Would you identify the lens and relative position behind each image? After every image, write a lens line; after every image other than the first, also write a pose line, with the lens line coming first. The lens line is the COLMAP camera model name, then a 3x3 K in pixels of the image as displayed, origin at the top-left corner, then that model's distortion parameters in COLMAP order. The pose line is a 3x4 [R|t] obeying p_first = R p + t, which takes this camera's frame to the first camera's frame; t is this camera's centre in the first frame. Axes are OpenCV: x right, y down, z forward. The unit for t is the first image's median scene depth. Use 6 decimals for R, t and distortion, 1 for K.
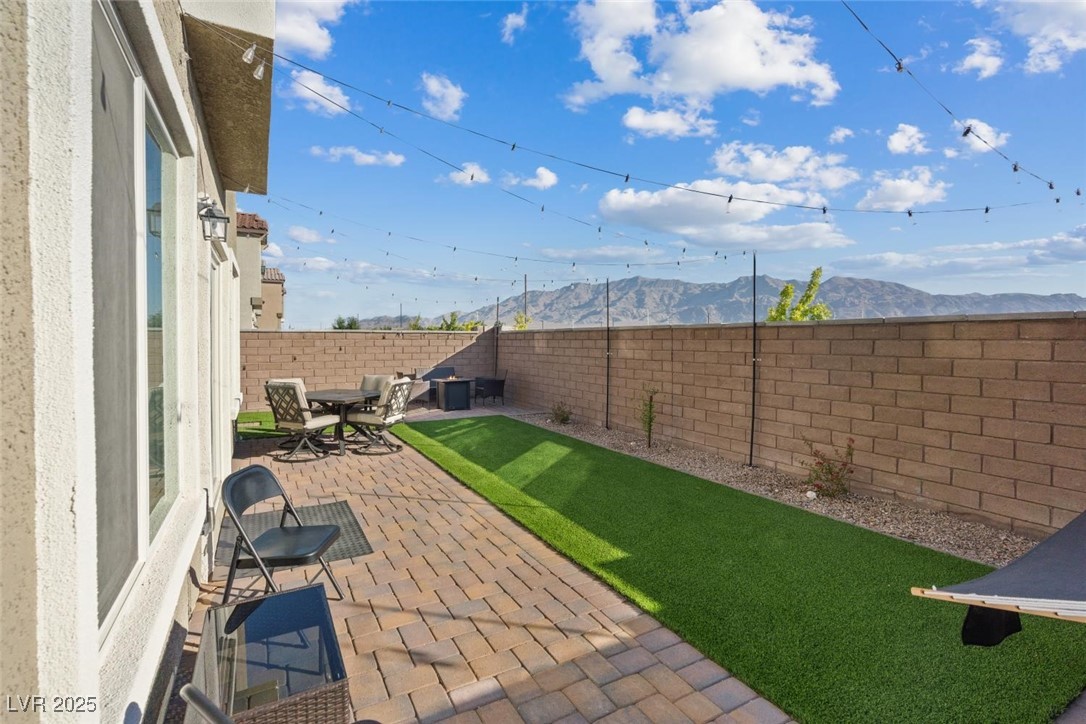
lens RADIAL K [[492.9, 0, 546.2], [0, 492.9, 344.9], [0, 0, 1]] dist [-0.014198, 0.006559]
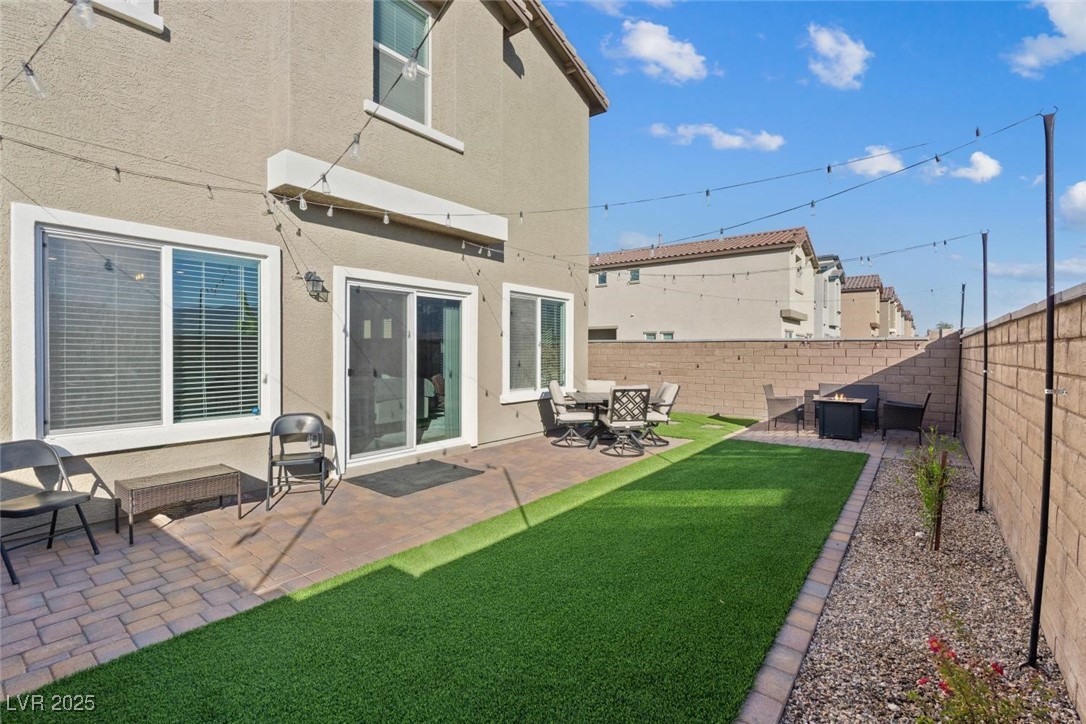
lens RADIAL K [[492.9, 0, 543.3], [0, 492.9, 359.1], [0, 0, 1]] dist [-0.014198, 0.006559]
pose [[0.383941, 0.016494, -0.923210, 0.550181], [-0.010988, 0.999851, 0.013294, 0.001449], [0.923292, 0.005040, 0.384065, 0.424468]]
